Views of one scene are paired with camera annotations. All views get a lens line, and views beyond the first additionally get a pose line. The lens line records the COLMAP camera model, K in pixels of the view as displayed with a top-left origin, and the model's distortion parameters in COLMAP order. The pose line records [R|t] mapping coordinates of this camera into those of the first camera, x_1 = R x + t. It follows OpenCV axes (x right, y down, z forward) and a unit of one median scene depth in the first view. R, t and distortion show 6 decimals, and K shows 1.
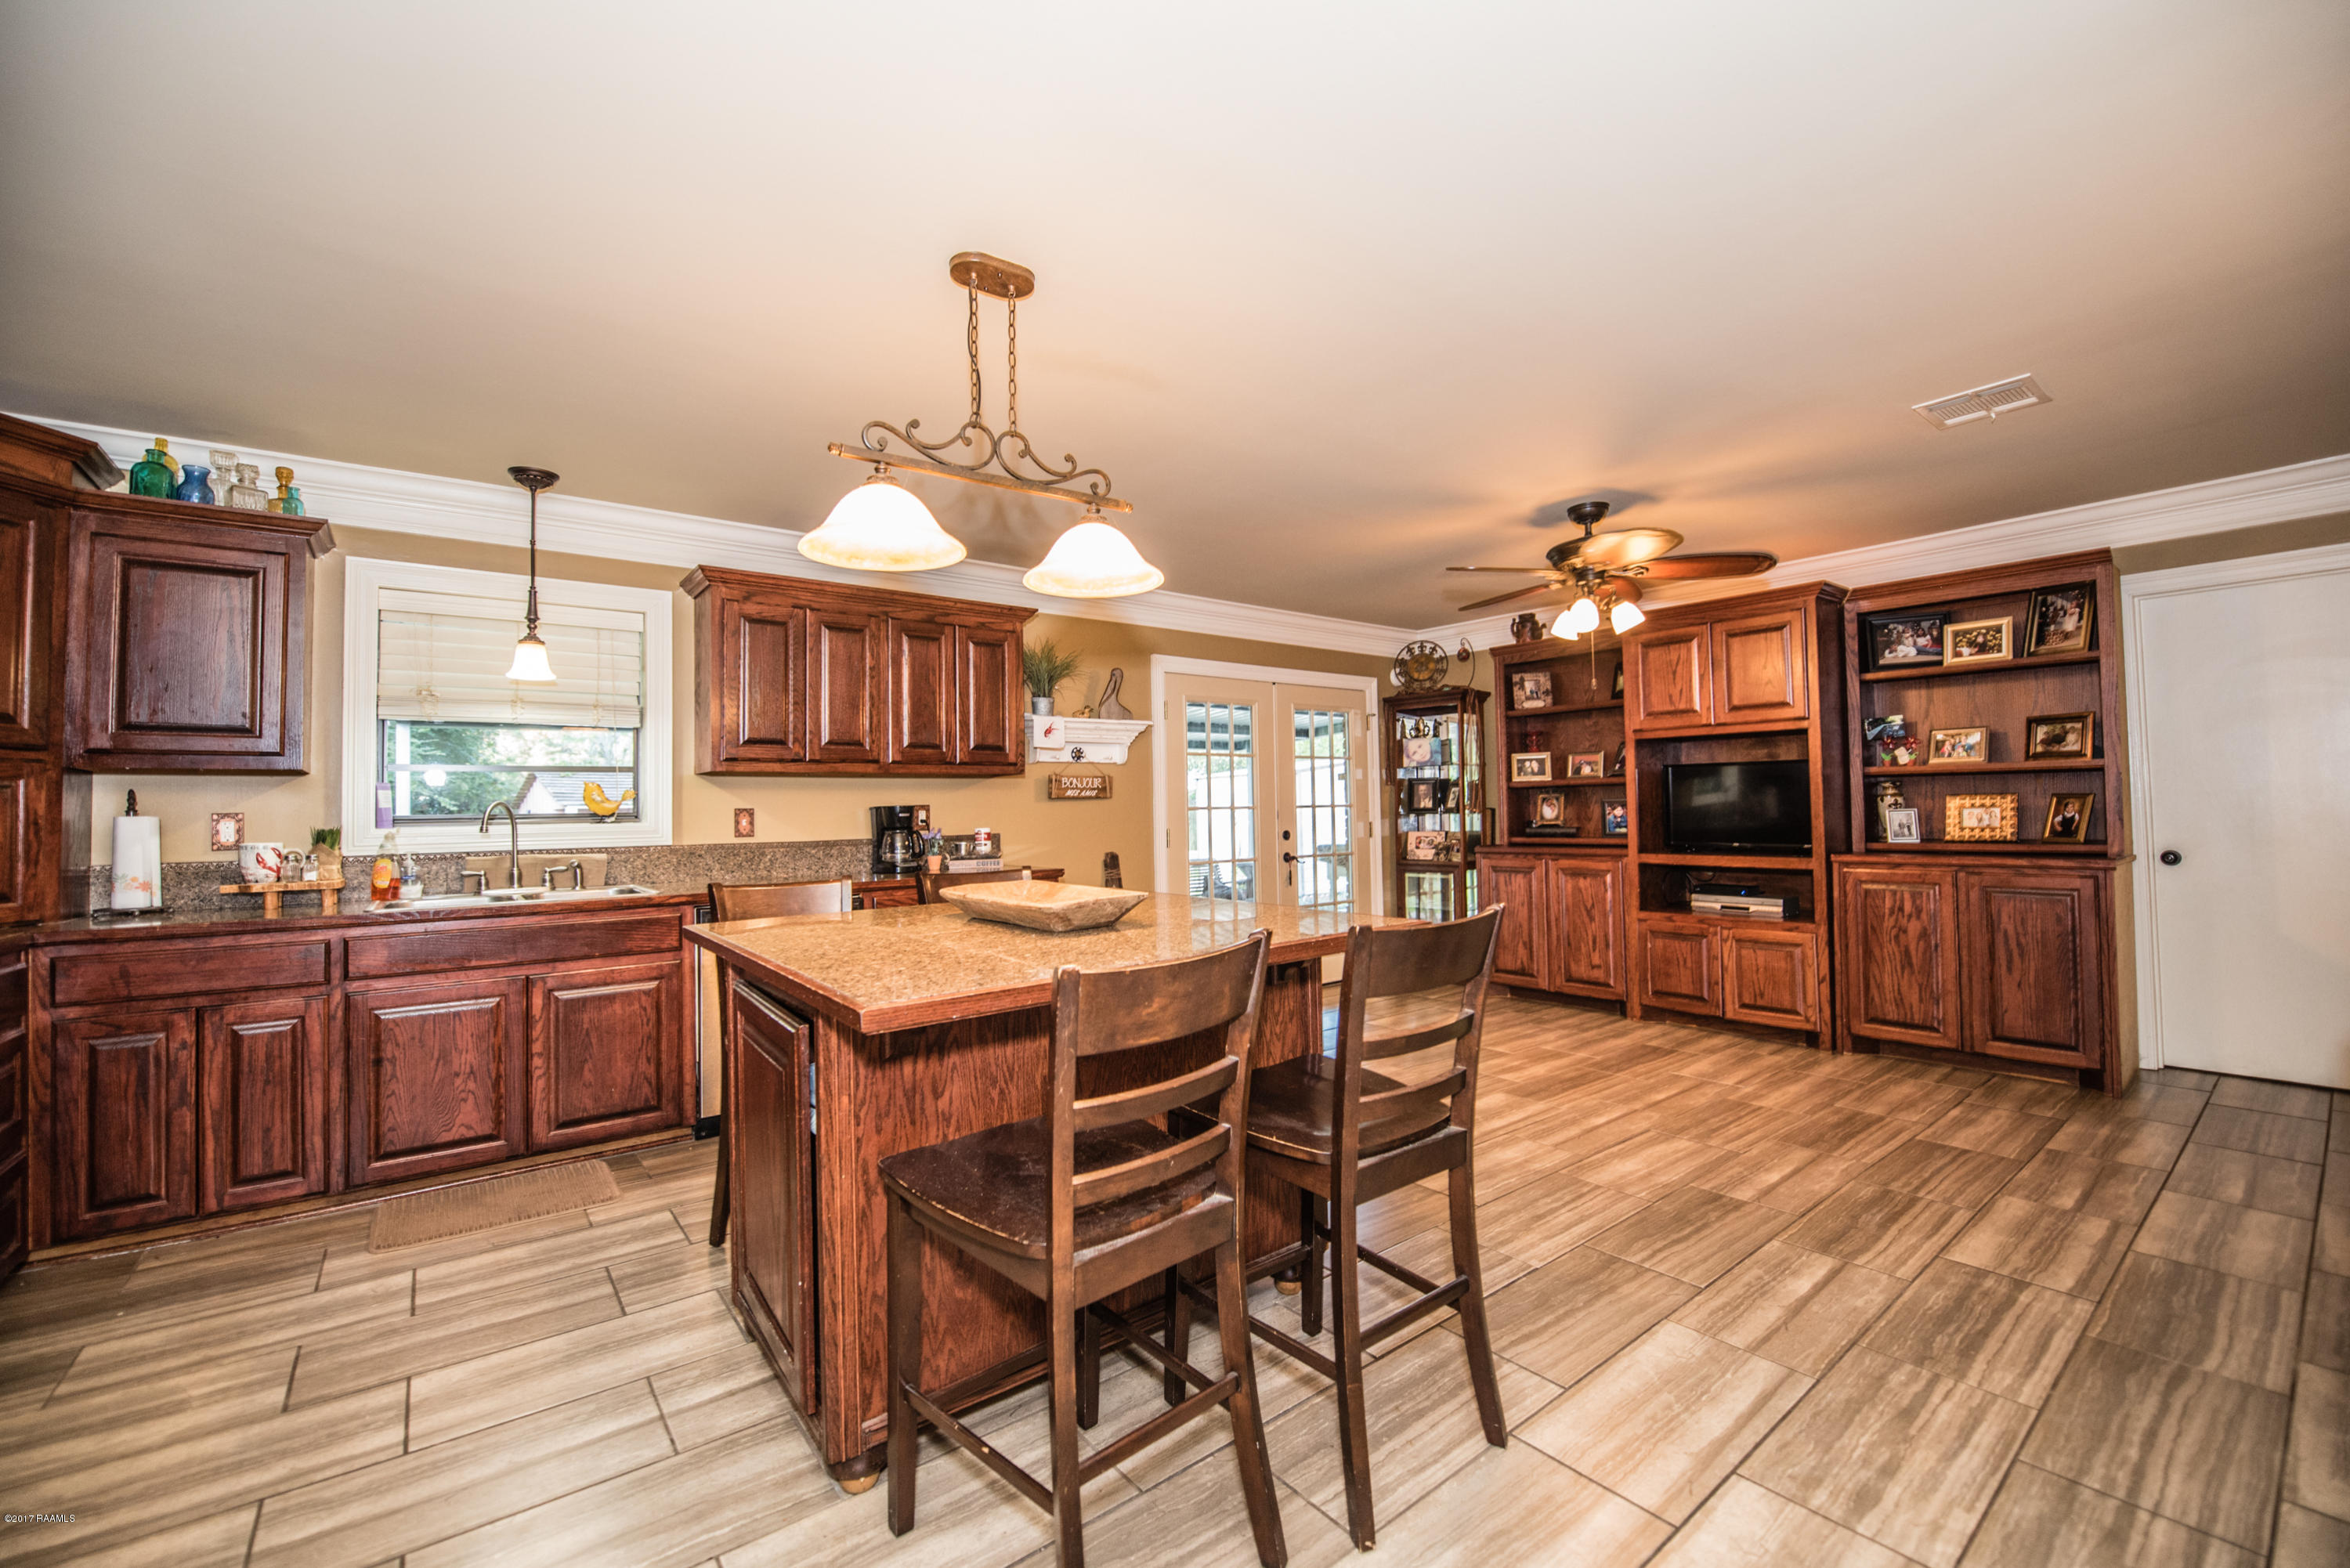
lens RADIAL K [[948.3, 0, 1174.4], [0, 948.3, 780.9], [0, 0, 1]] dist [-0.020739, -0.000185]
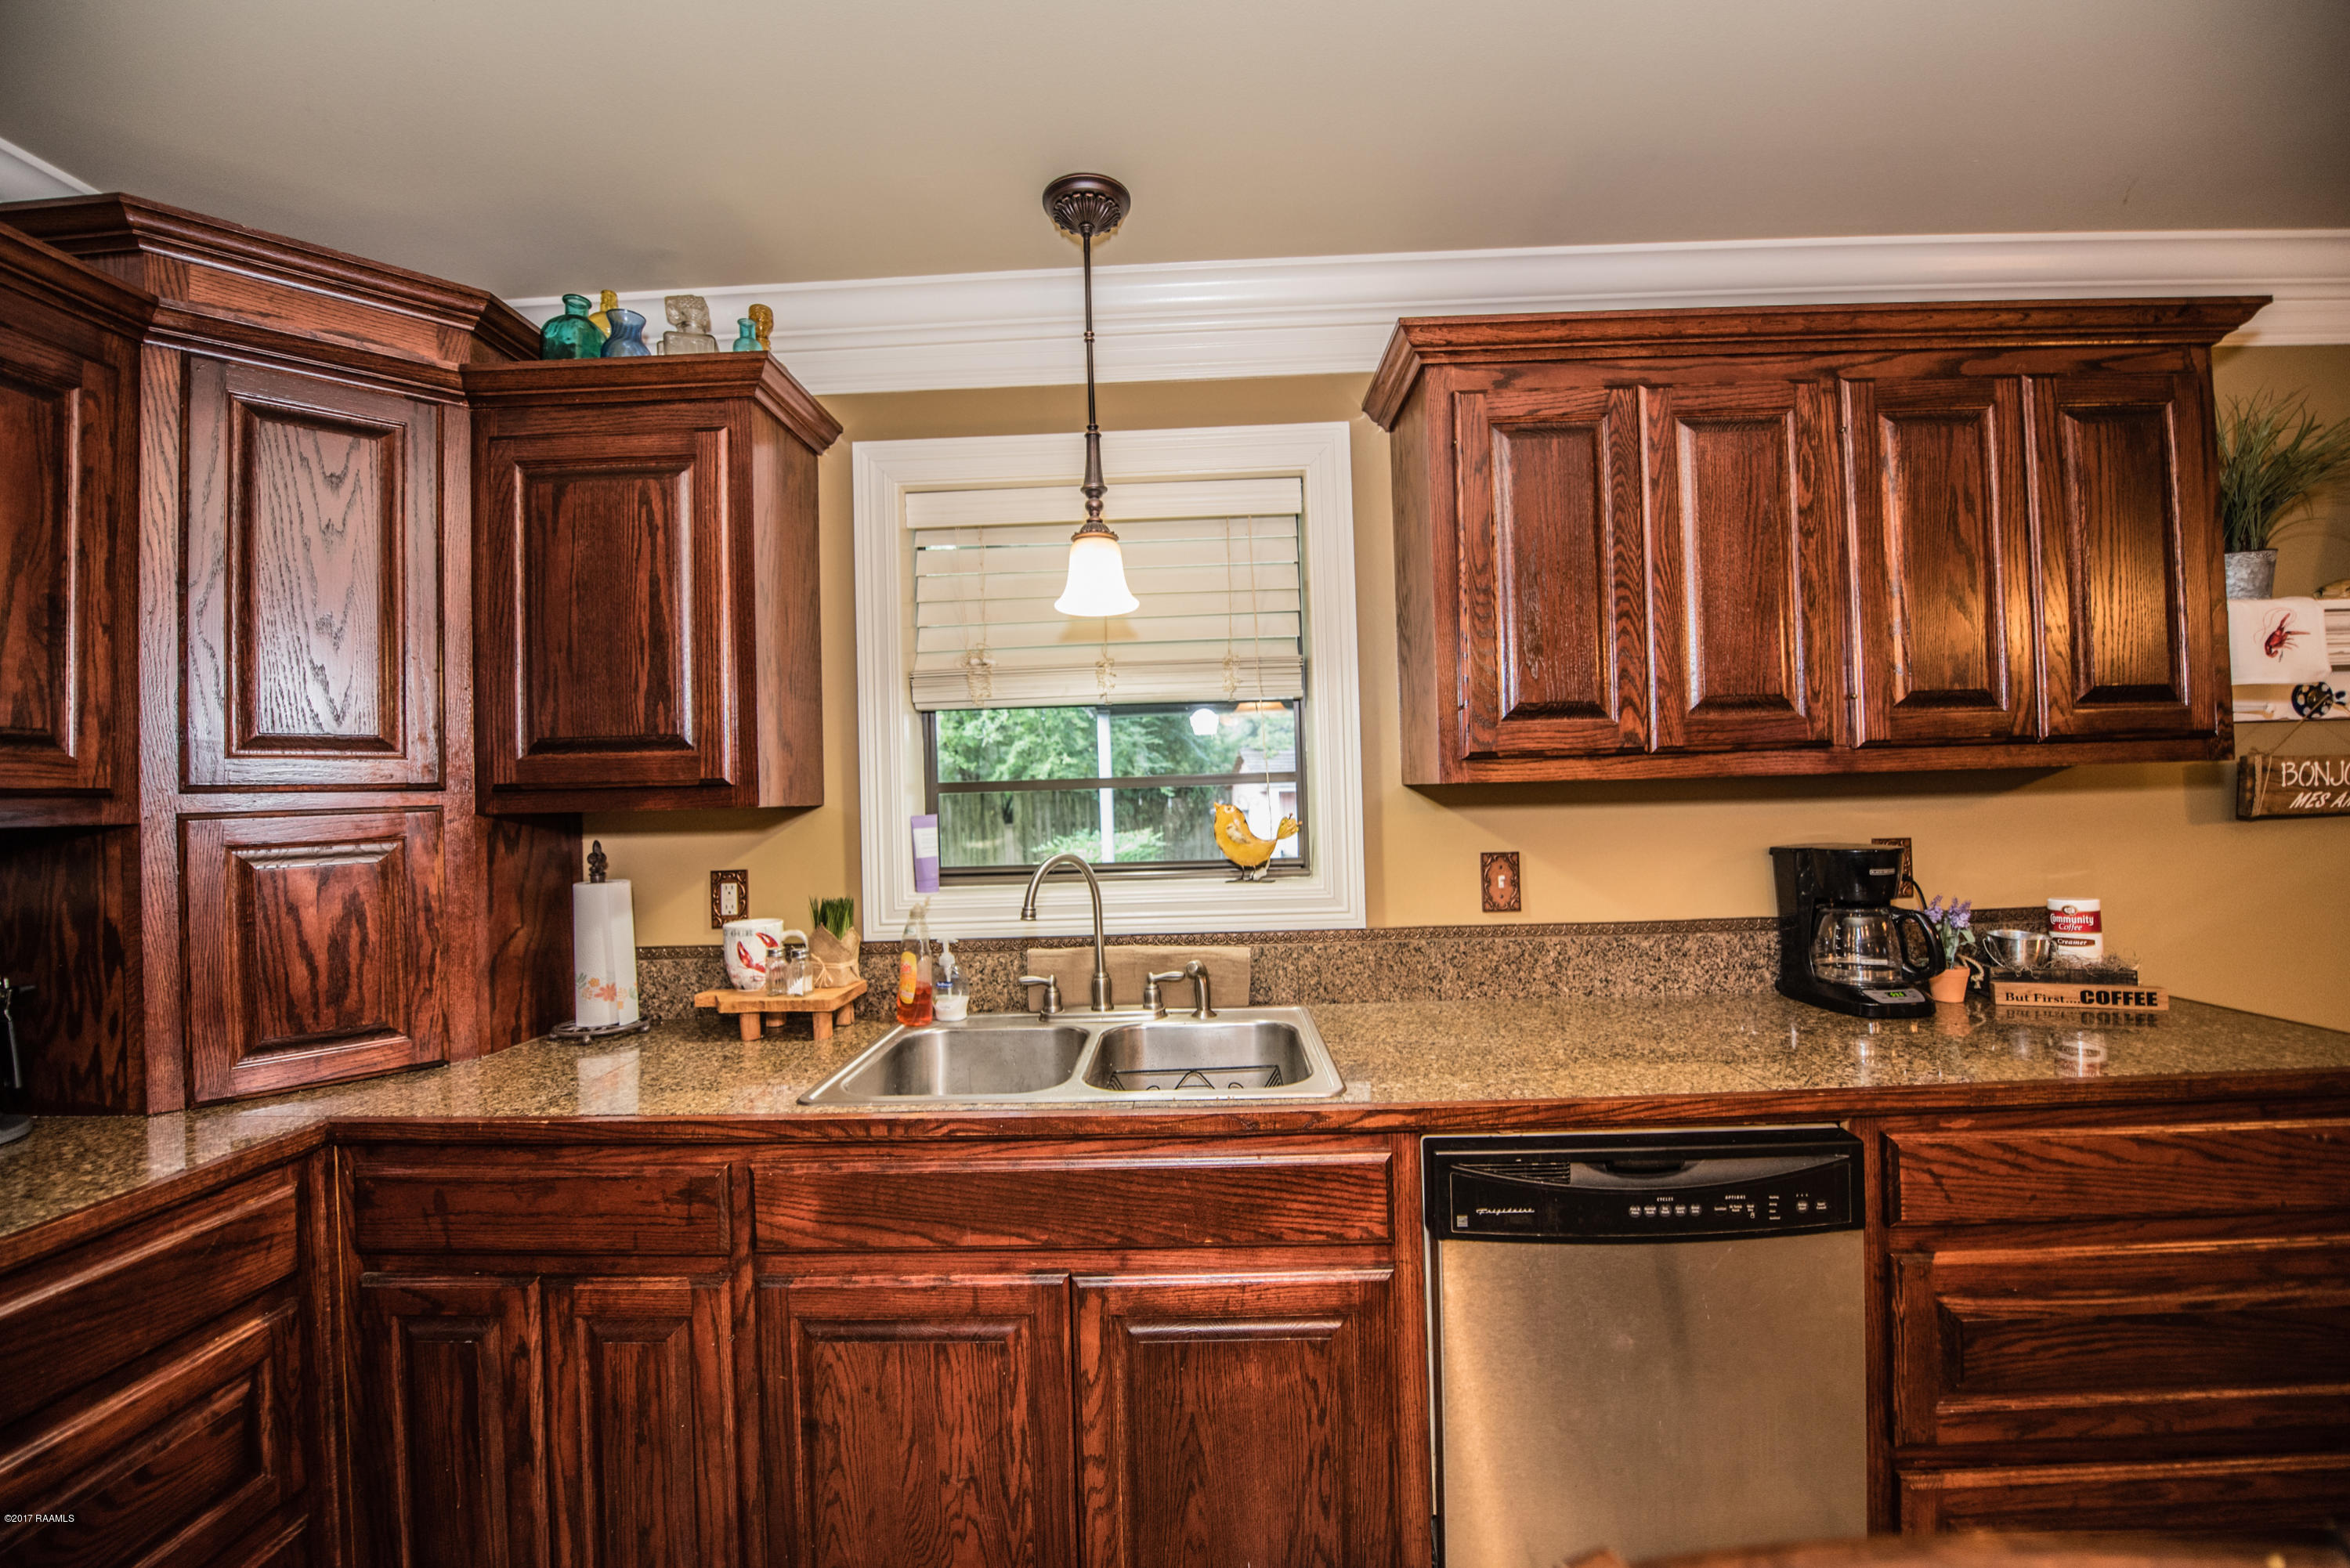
lens RADIAL K [[948.3, 0, 1178.6], [0, 948.3, 779.6], [0, 0, 1]] dist [-0.020739, -0.000185]
pose [[0.775710, -0.015519, -0.630899, -0.306682], [0.034157, 0.999265, 0.017417, -0.023981], [0.630165, -0.035060, 0.775670, 0.579120]]
